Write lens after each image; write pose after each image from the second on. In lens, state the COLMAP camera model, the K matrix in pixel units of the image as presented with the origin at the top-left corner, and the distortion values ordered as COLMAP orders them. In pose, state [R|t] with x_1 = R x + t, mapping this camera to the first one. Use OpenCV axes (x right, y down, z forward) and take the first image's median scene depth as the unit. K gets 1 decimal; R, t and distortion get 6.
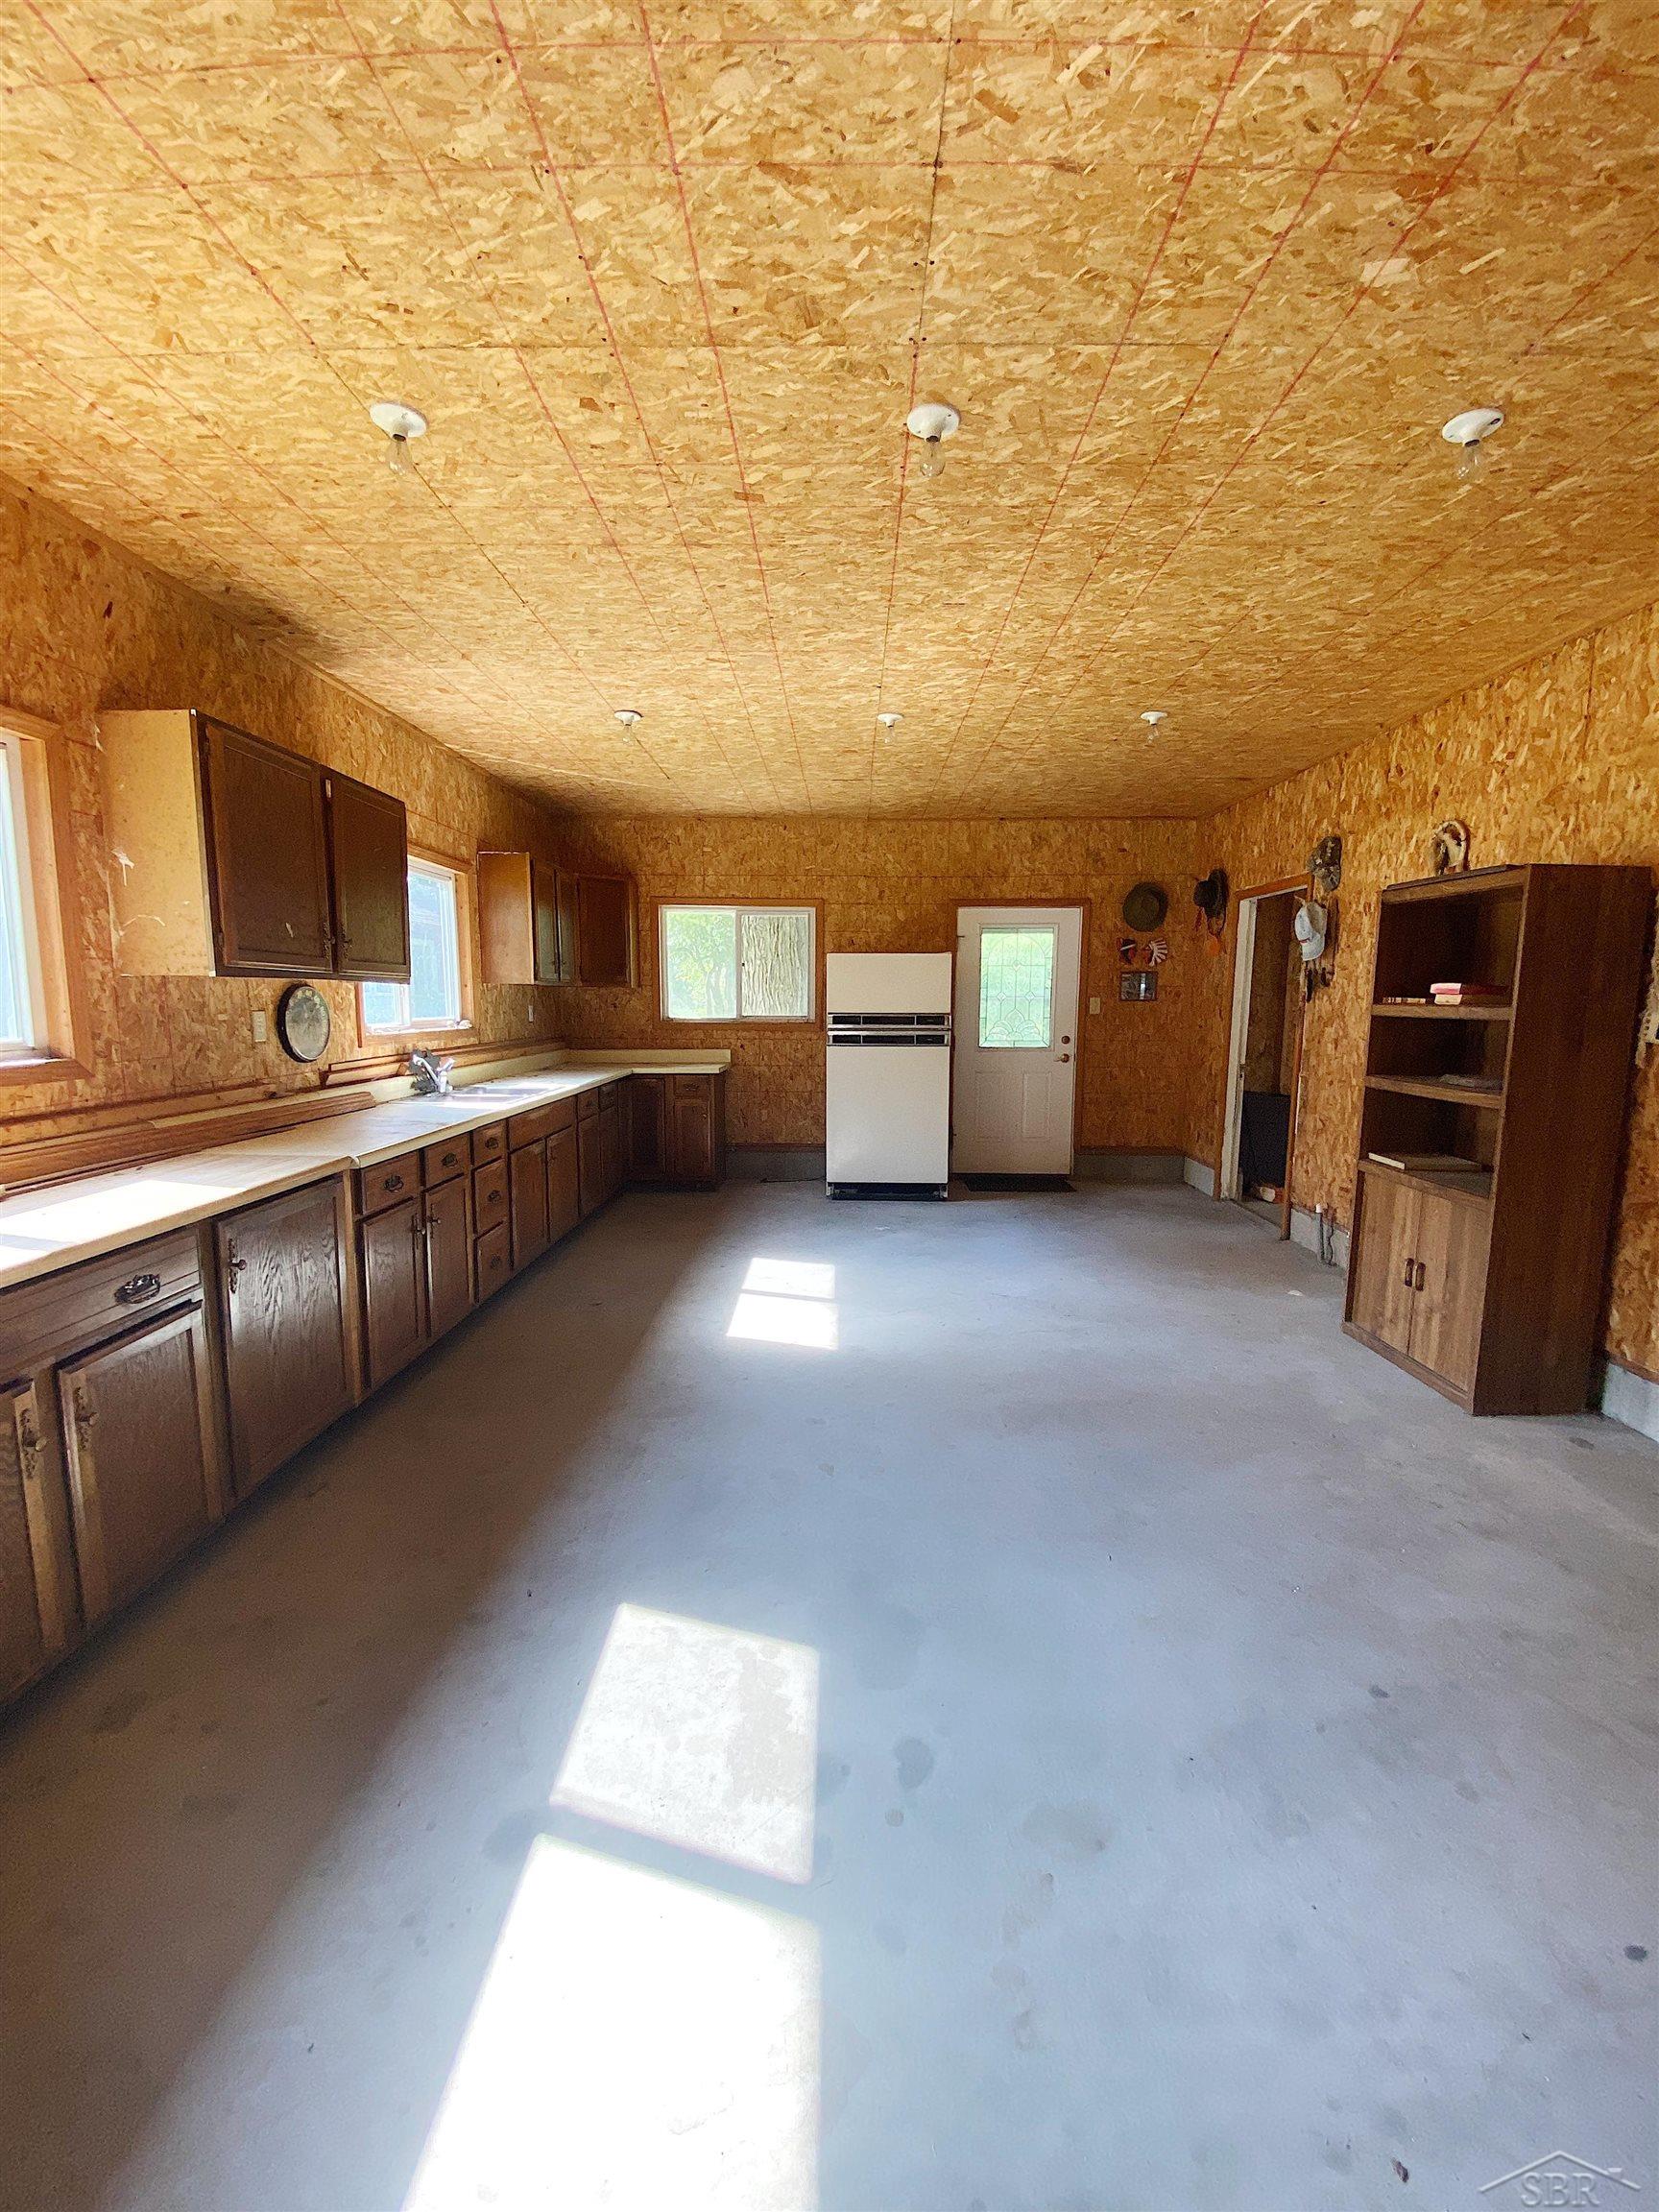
lens RADIAL K [[908.3, 0, 837.6], [0, 908.3, 1119.3], [0, 0, 1]] dist [0.033725, -0.032613]
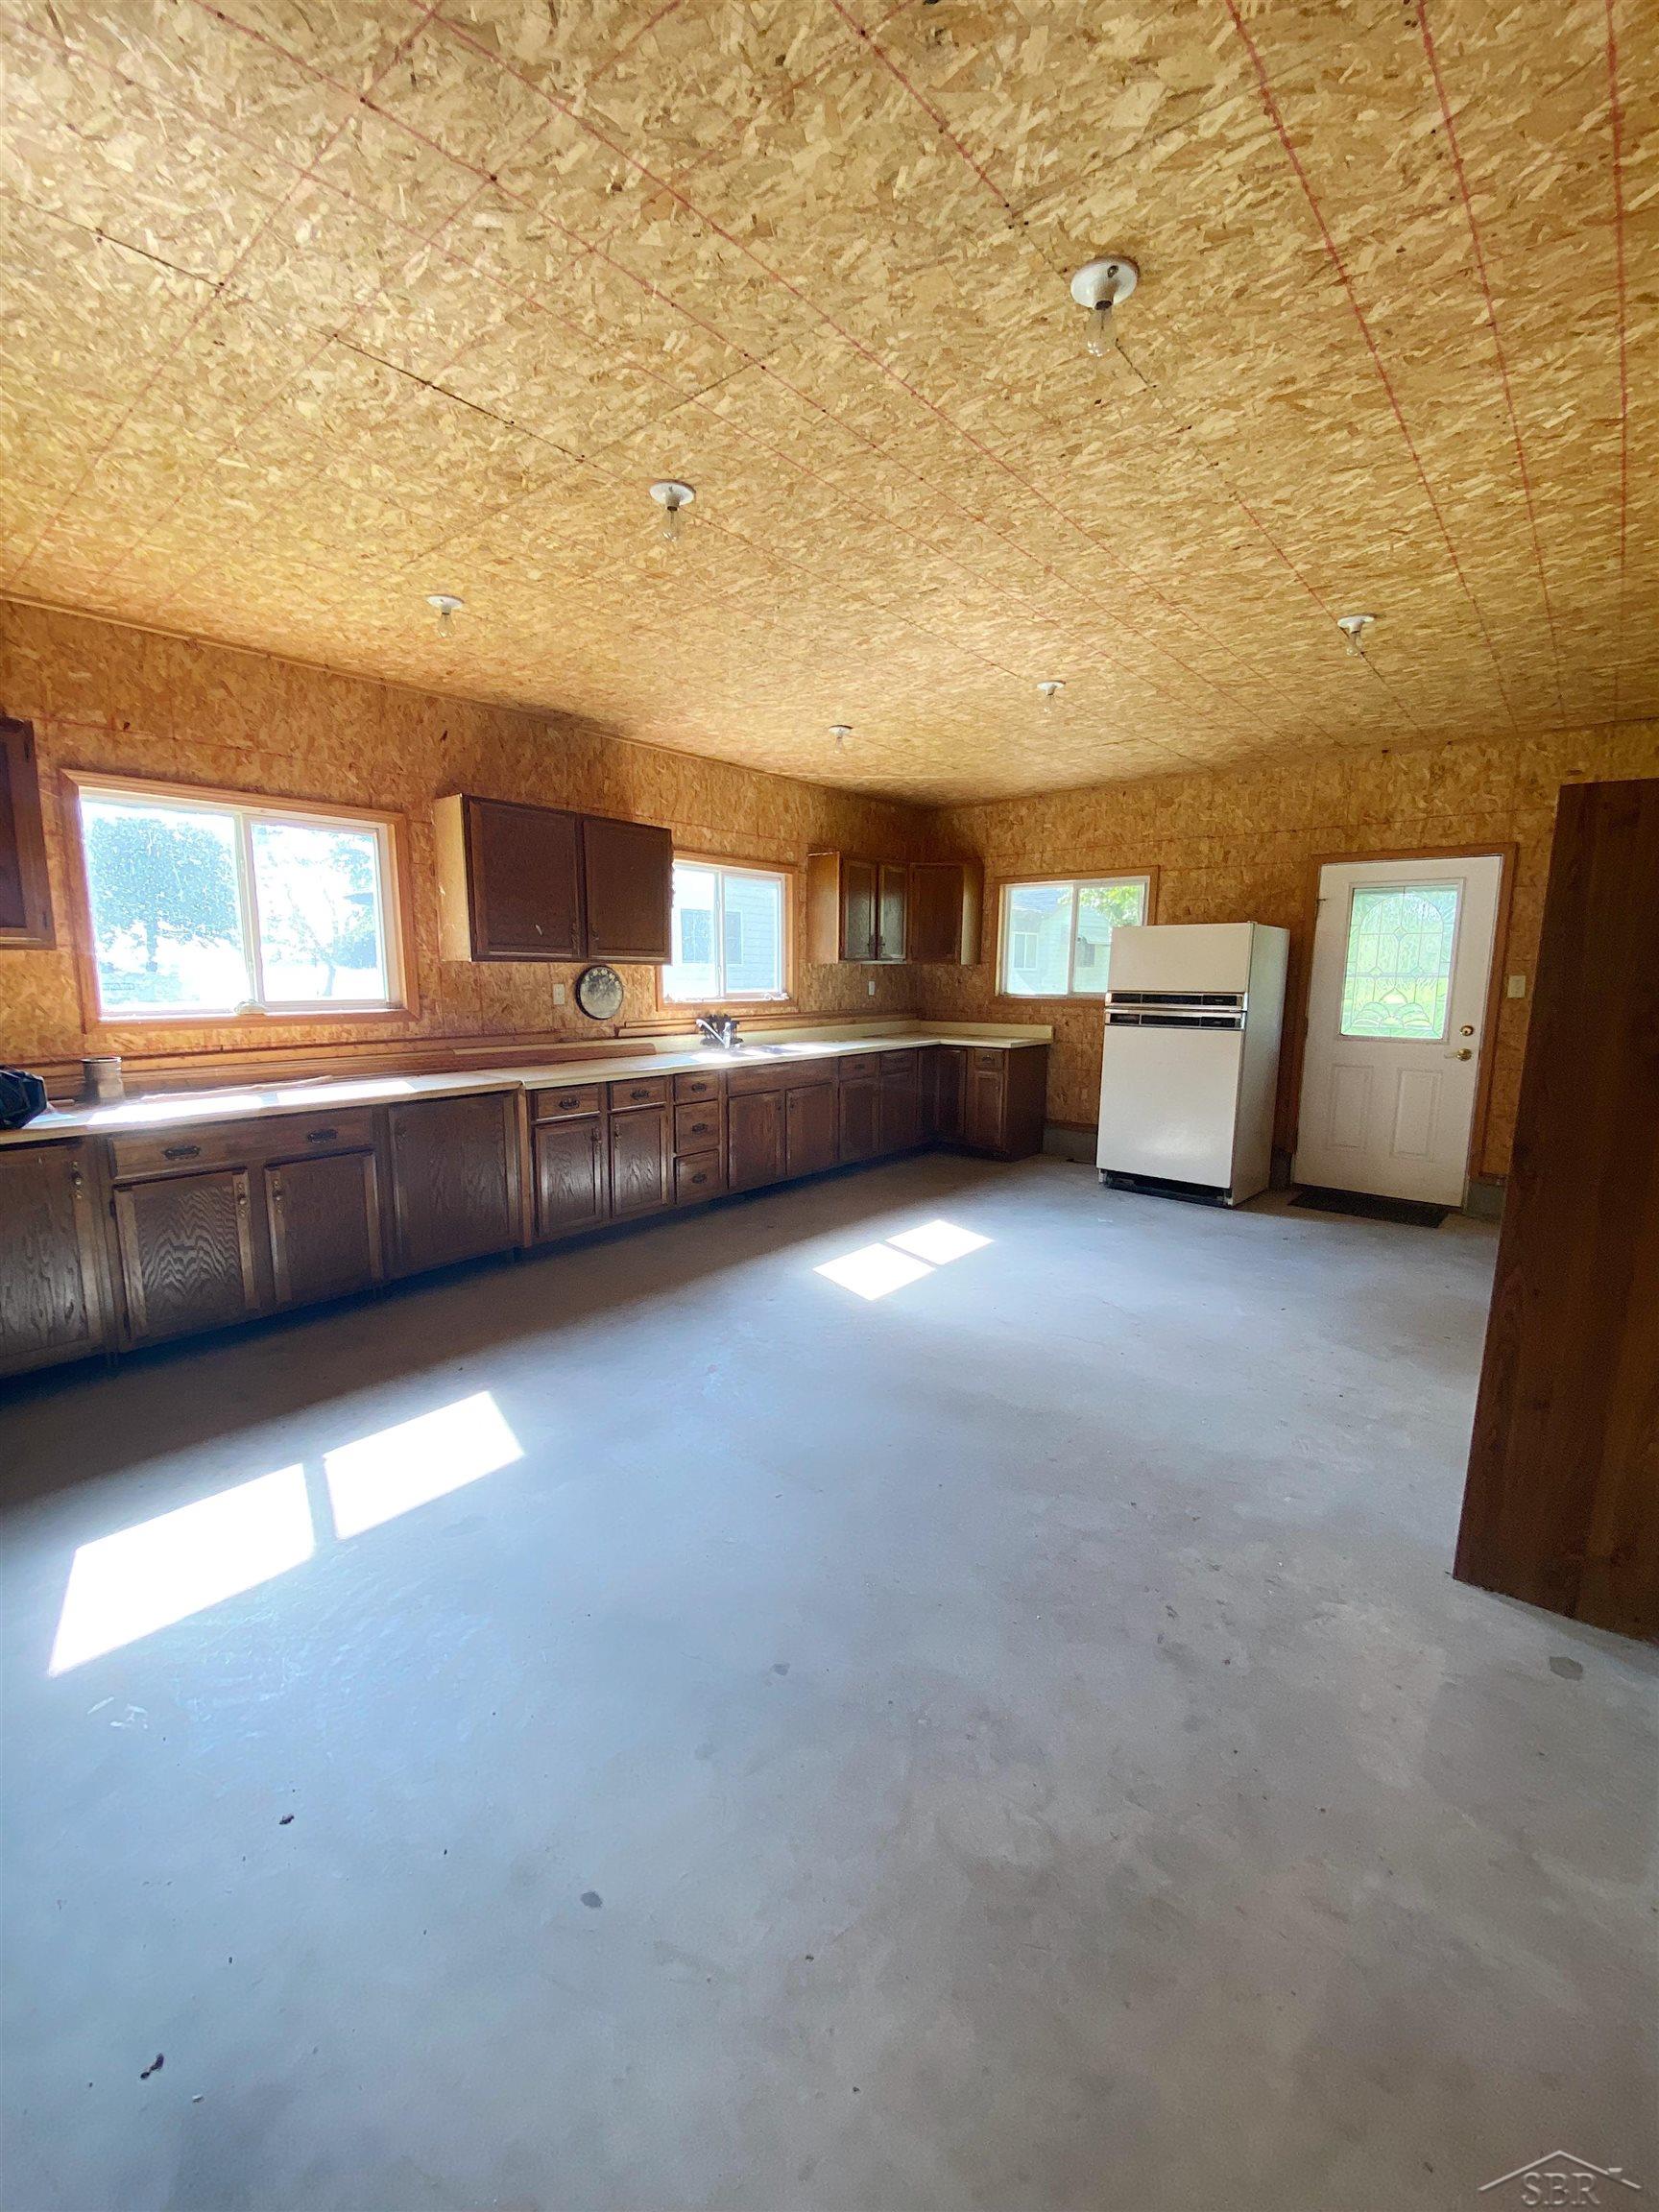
lens RADIAL K [[910.2, 0, 827.5], [0, 910.2, 1117.9], [0, 0, 1]] dist [0.042310, -0.036780]
pose [[0.768228, 0.105502, -0.631423, 0.581660], [-0.087923, 0.994368, 0.059173, -0.023304], [0.634110, 0.010059, 0.773177, 0.111658]]
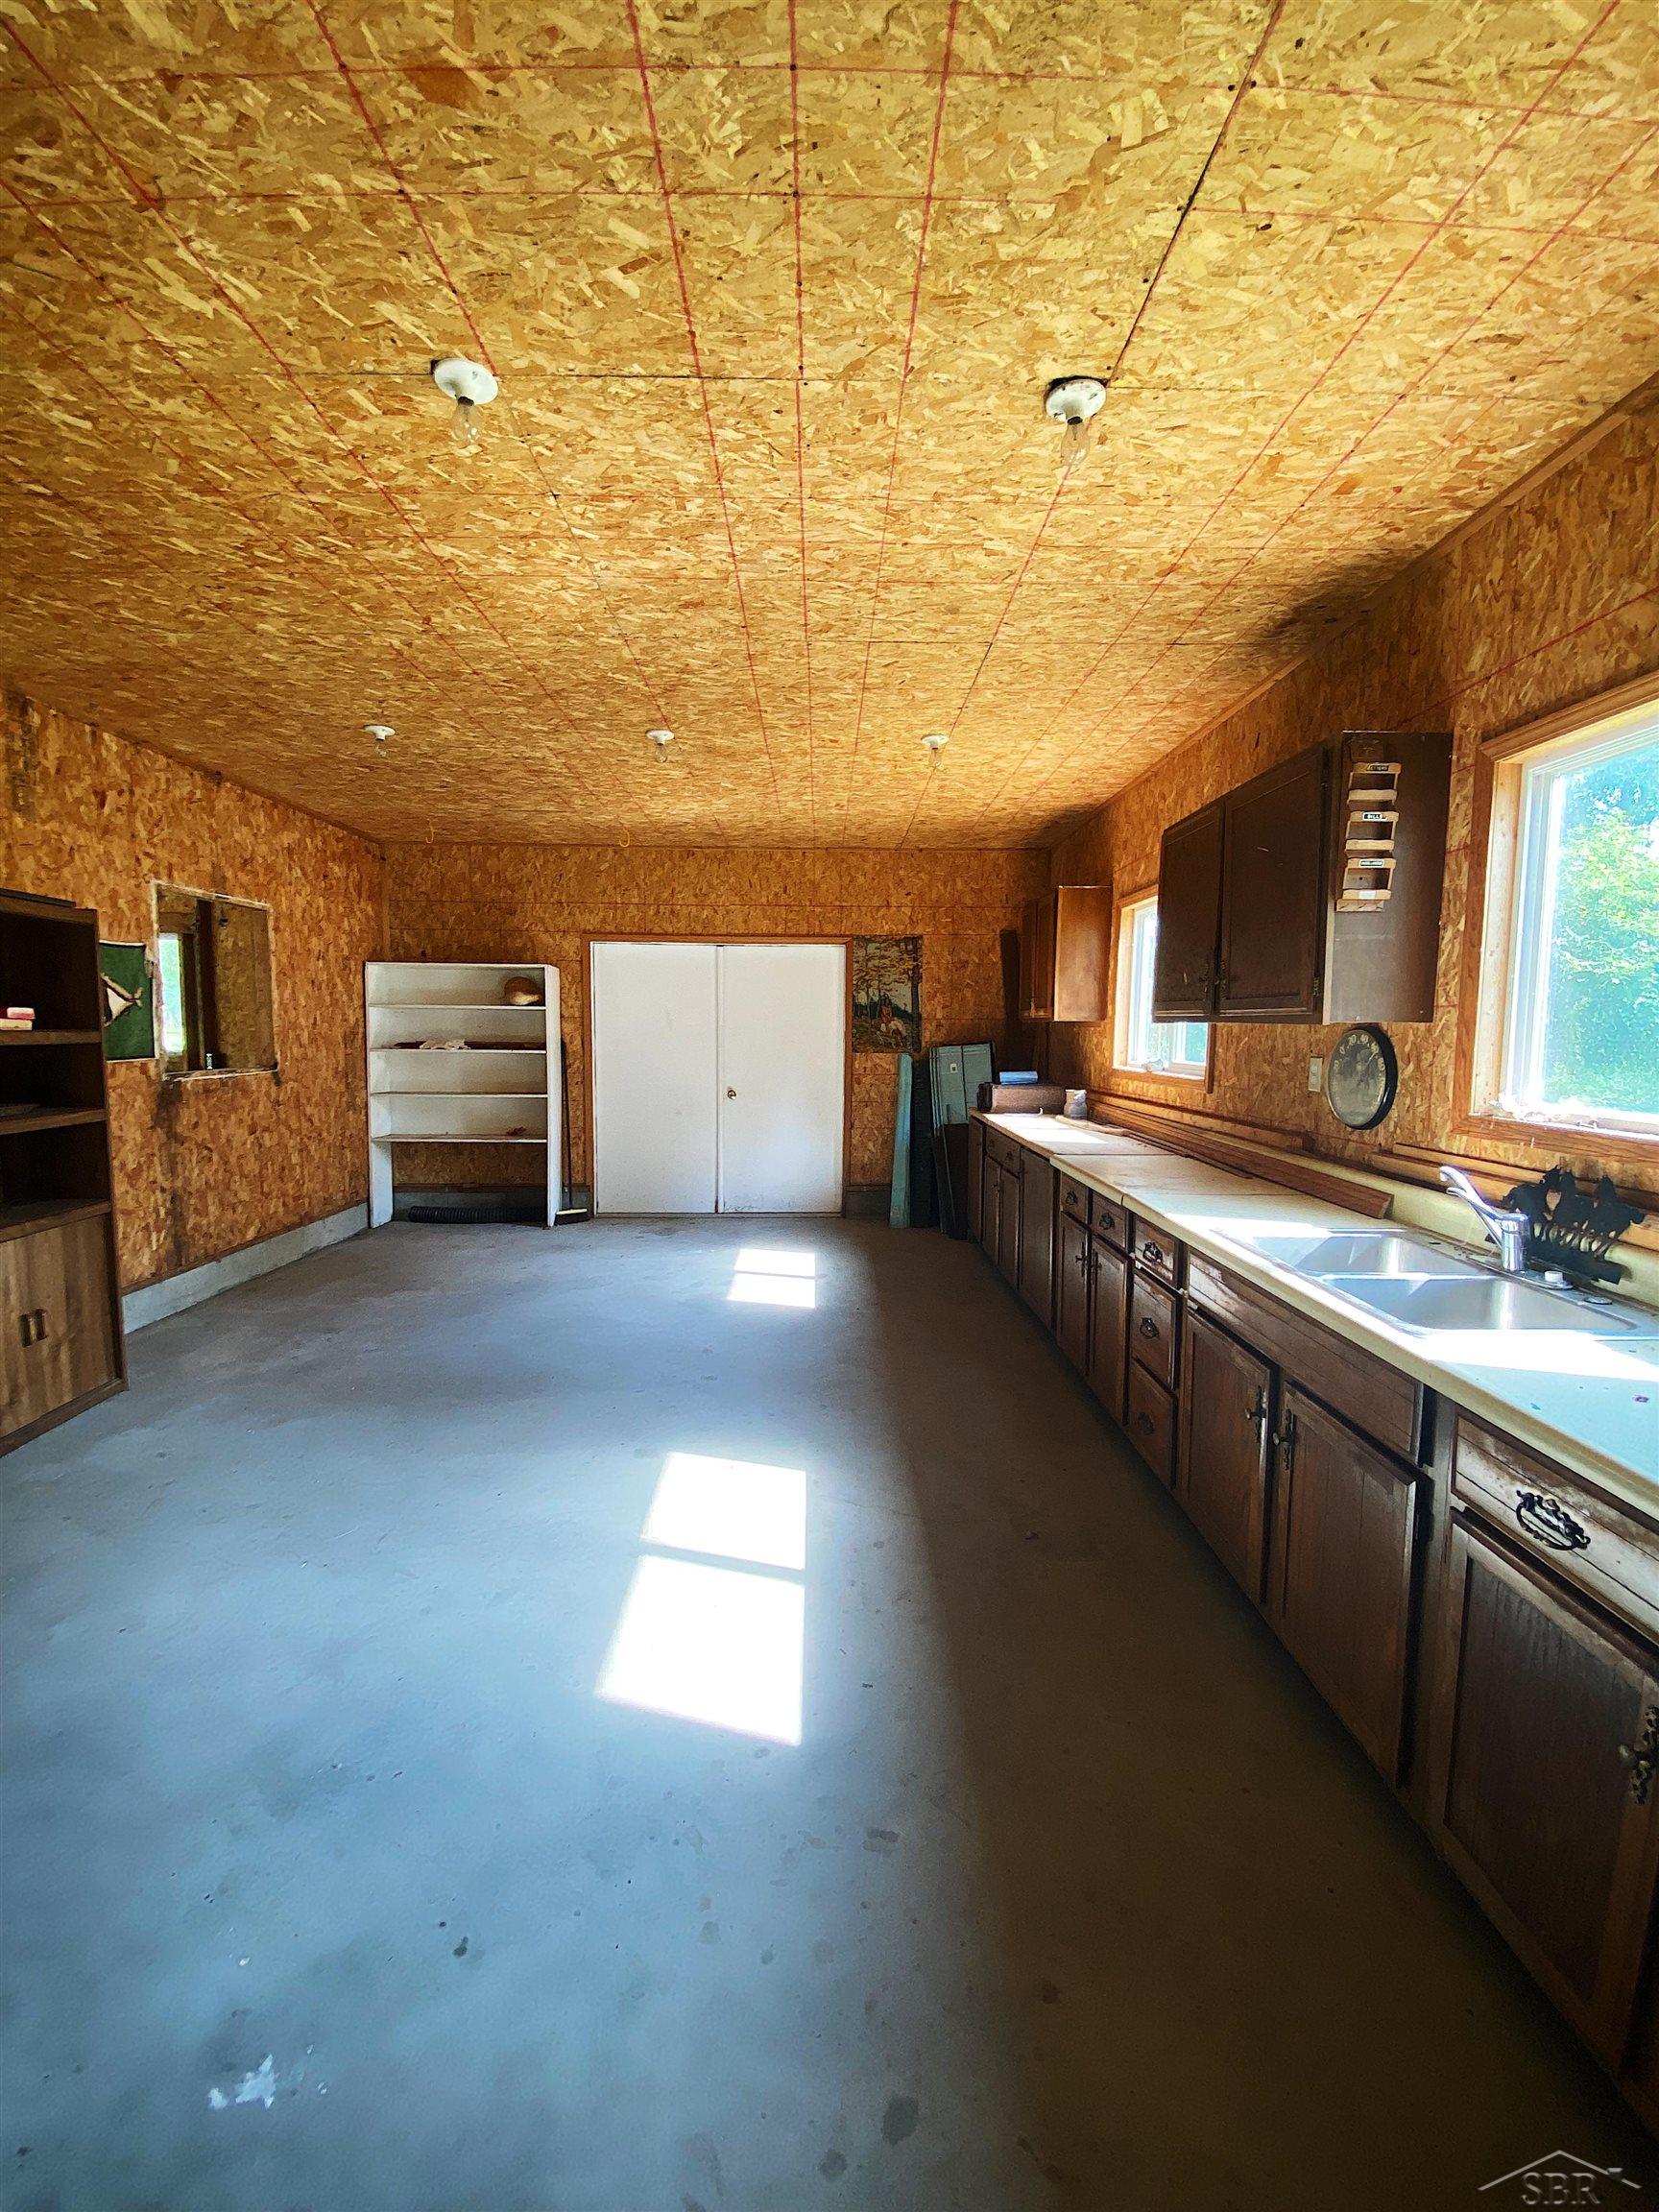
lens RADIAL K [[908.3, 0, 837.6], [0, 908.3, 1119.3], [0, 0, 1]] dist [0.033725, -0.032613]
pose [[-0.999313, -0.011503, -0.035227, -0.114776], [-0.019532, 0.971338, 0.236900, -0.228705], [0.031492, 0.237426, -0.970895, 1.628955]]
